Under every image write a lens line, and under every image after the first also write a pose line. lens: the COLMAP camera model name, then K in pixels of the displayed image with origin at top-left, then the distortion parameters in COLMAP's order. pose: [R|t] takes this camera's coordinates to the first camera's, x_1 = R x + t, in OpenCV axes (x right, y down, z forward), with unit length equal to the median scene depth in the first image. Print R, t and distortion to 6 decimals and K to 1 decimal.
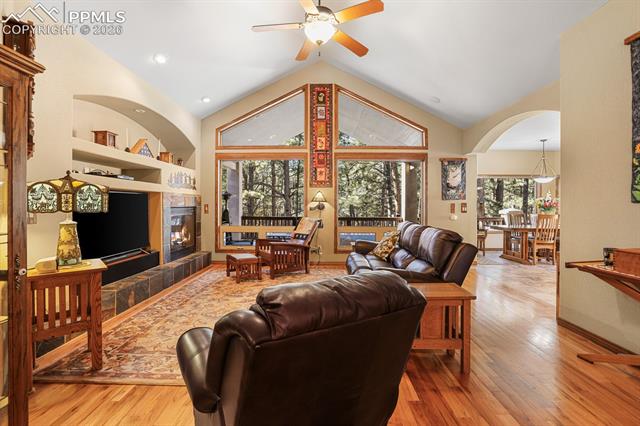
lens RADIAL K [[277.3, 0, 316.8], [0, 277.3, 211.9], [0, 0, 1]] dist [-0.012796, 0.000457]
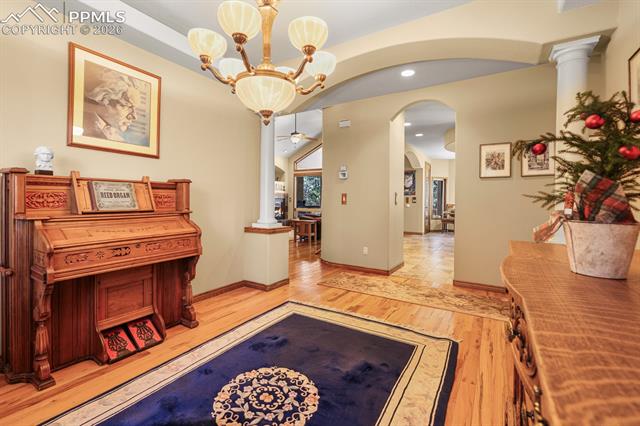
lens RADIAL K [[277.3, 0, 316.8], [0, 277.3, 211.9], [0, 0, 1]] dist [-0.012796, 0.000457]
pose [[0.862990, 0.027627, -0.504464, 0.887201], [-0.020377, 0.999595, 0.019884, 0.036465], [0.504809, -0.006880, 0.863203, -0.762489]]
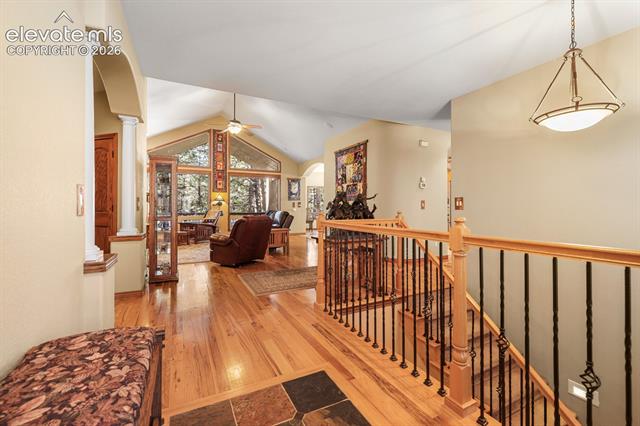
lens RADIAL K [[277.3, 0, 316.8], [0, 277.3, 211.9], [0, 0, 1]] dist [-0.012796, 0.000457]
pose [[0.886123, -0.008299, 0.463377, -0.238111], [0.010594, 0.999941, -0.002351, 0.039162], [-0.463330, 0.006992, 0.886158, -0.731567]]
